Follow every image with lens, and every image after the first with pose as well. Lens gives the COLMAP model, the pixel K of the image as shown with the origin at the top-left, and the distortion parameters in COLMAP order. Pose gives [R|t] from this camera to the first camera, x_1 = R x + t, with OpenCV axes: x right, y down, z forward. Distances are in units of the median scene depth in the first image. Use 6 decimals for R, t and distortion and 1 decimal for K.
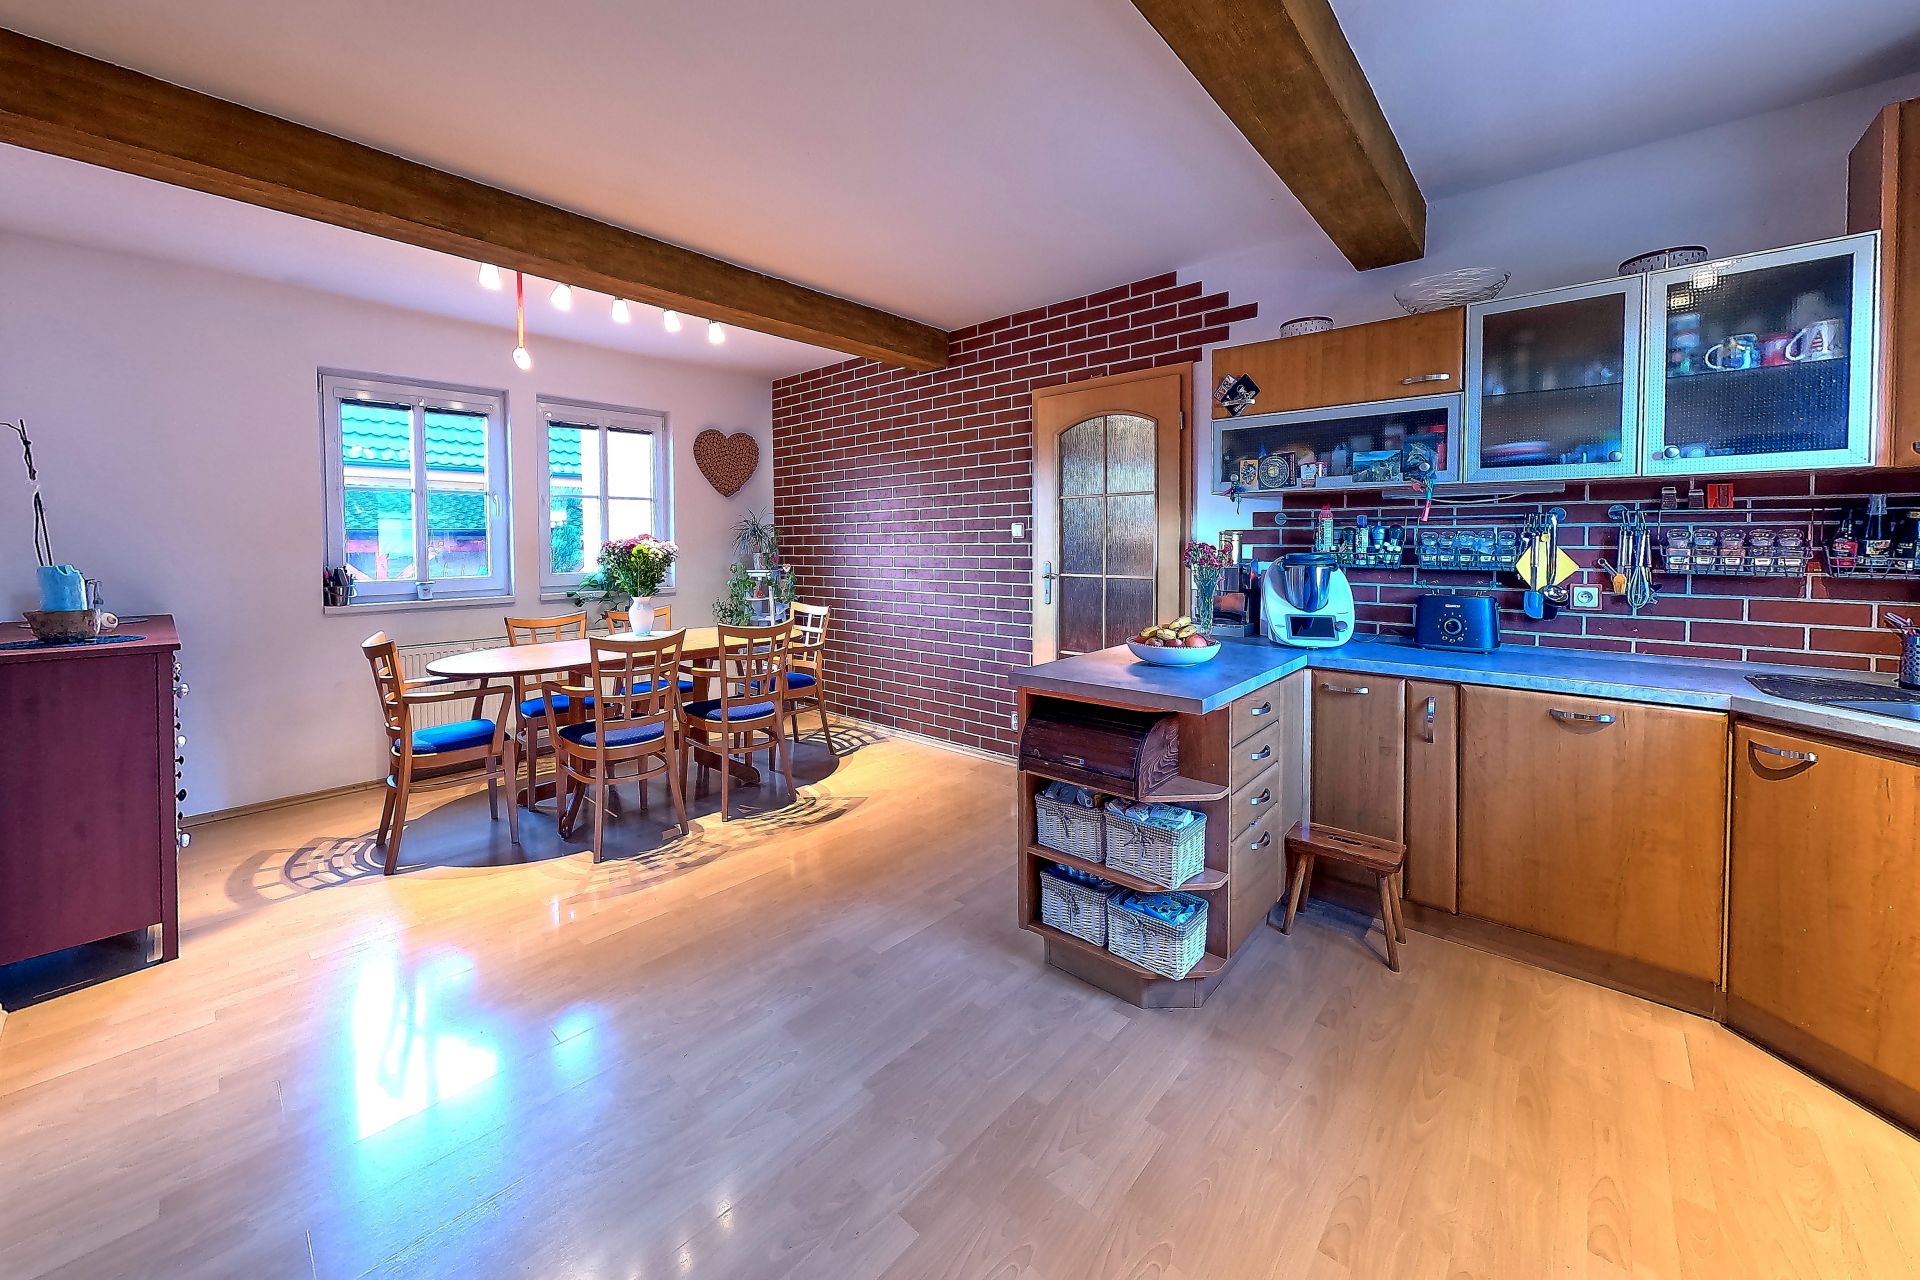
lens RADIAL K [[727.2, 0, 954.6], [0, 727.2, 556.9], [0, 0, 1]] dist [-0.000679, 0.000094]
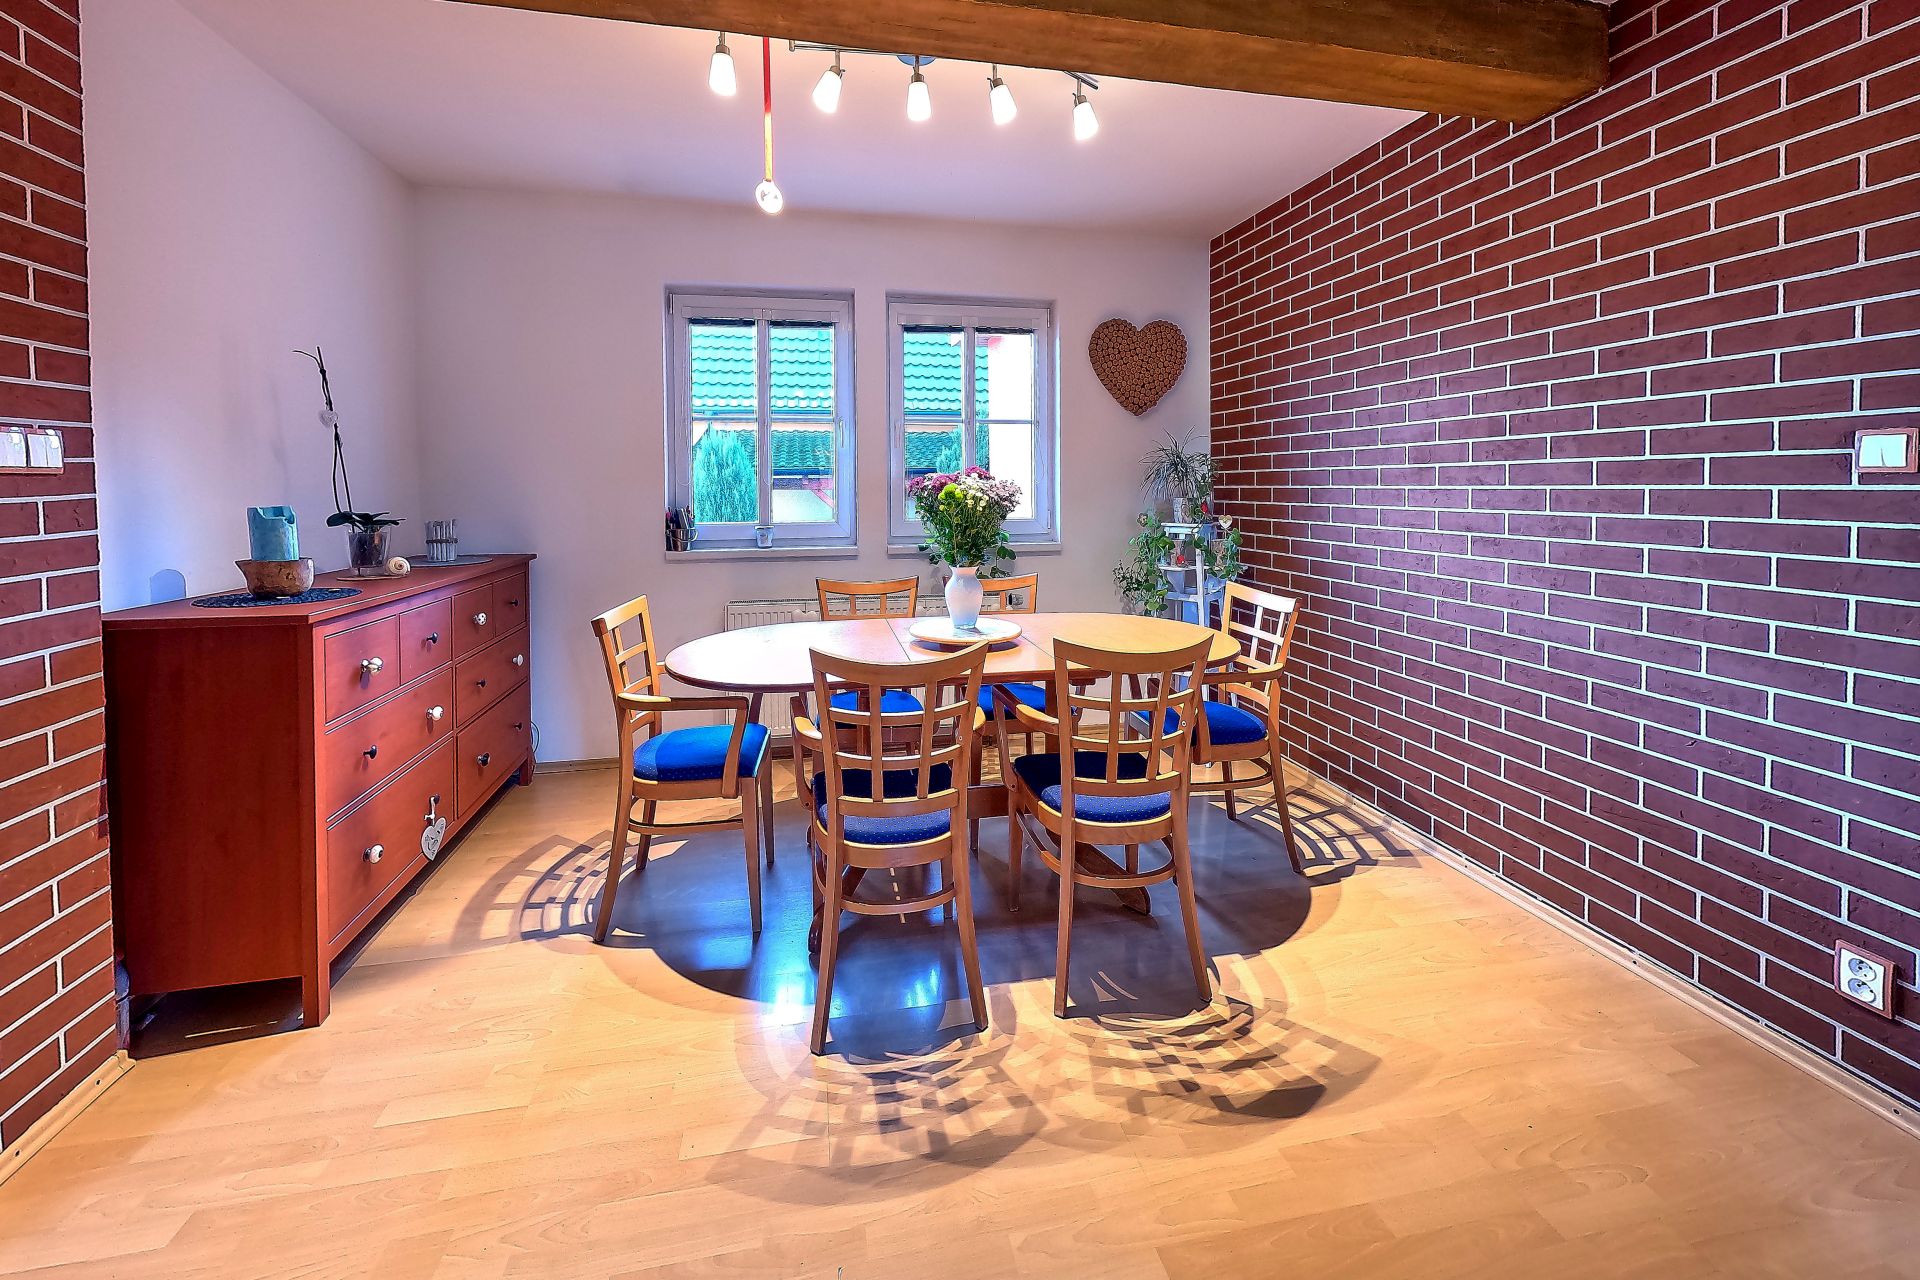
lens RADIAL K [[710.0, 0, 916.3], [0, 710.0, 493.8], [0, 0, 1]] dist [-0.005562, 0.000243]
pose [[0.779848, 0.014638, -0.625798, -0.064854], [-0.015766, 0.999869, 0.003740, -0.008733], [0.625770, 0.006949, 0.779977, 0.416272]]
